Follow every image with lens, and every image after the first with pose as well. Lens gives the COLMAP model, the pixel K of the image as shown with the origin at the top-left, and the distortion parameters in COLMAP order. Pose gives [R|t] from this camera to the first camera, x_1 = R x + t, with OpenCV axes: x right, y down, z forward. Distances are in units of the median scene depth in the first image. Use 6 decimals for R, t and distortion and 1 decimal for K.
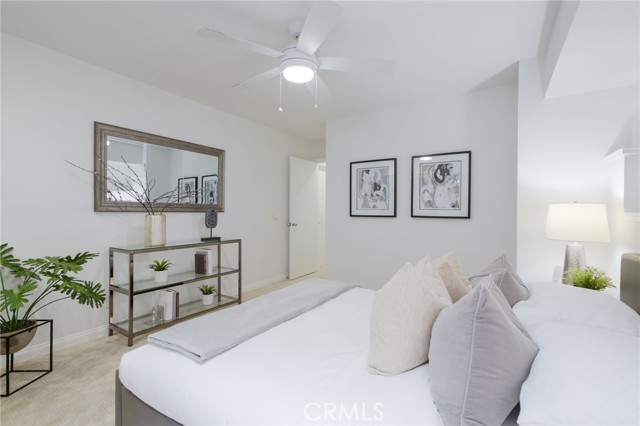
lens RADIAL K [[290.7, 0, 318.5], [0, 290.7, 212.6], [0, 0, 1]] dist [-0.017745, -0.000121]
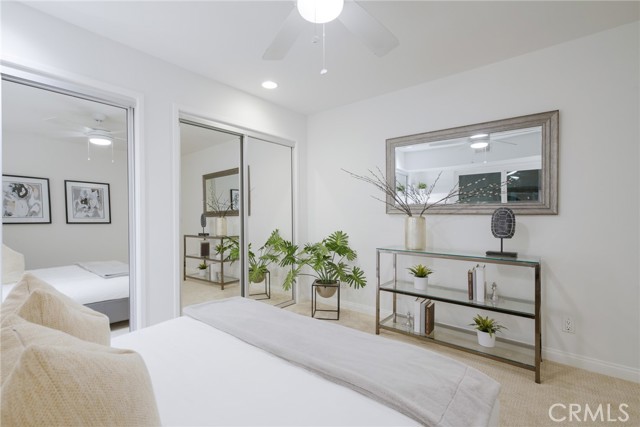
lens RADIAL K [[290.7, 0, 318.5], [0, 290.7, 213.1], [0, 0, 1]] dist [-0.017745, -0.000121]
pose [[-0.137984, 0.001163, -0.990434, 0.986497], [-0.000181, 0.999999, 0.001199, -0.016634], [0.990434, 0.000345, -0.137984, 1.861250]]
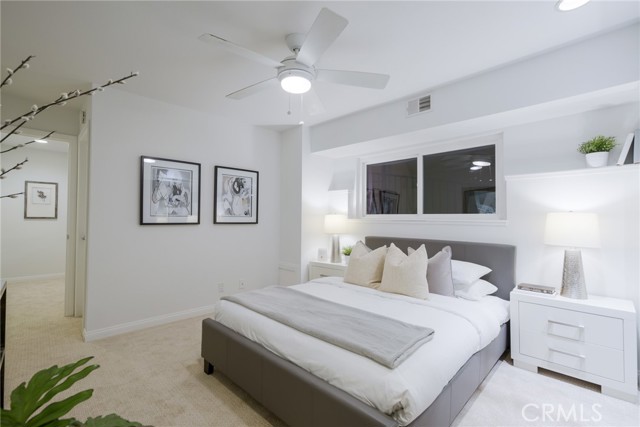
lens RADIAL K [[290.7, 0, 318.5], [0, 290.7, 213.1], [0, 0, 1]] dist [-0.017745, -0.000121]
pose [[0.213696, 0.016590, 0.976759, -0.583484], [0.005951, 0.999815, -0.018284, -0.001354], [-0.976882, 0.009720, 0.213557, 0.390175]]
